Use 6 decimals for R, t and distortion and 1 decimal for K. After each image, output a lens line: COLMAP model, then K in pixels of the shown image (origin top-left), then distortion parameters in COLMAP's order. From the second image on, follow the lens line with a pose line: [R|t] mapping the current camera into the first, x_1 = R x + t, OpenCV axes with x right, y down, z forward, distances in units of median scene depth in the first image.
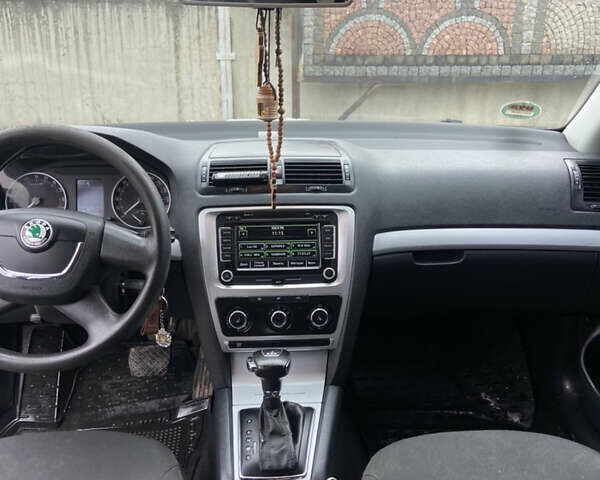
lens RADIAL K [[603.1, 0, 299.9], [0, 603.1, 233.4], [0, 0, 1]] dist [0.069335, 0.000000]
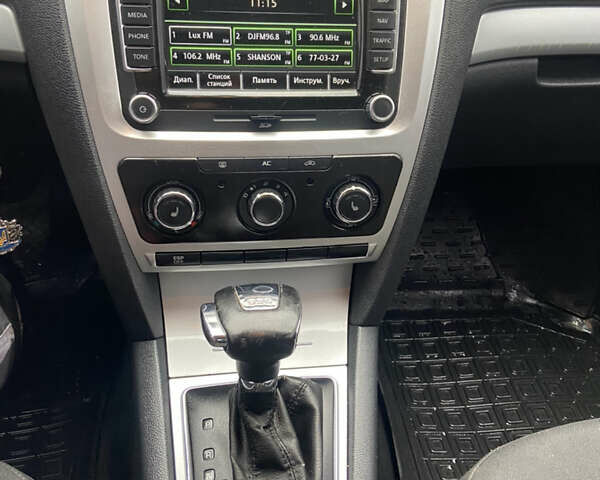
lens RADIAL K [[603.1, 0, 298.0], [0, 603.1, 244.8], [0, 0, 1]] dist [0.069335, 0.000000]
pose [[0.991341, -0.007074, 0.131122, -0.070184], [-0.040087, 0.934575, 0.353500, 0.006090], [-0.125044, -0.355696, 0.926199, 0.561526]]
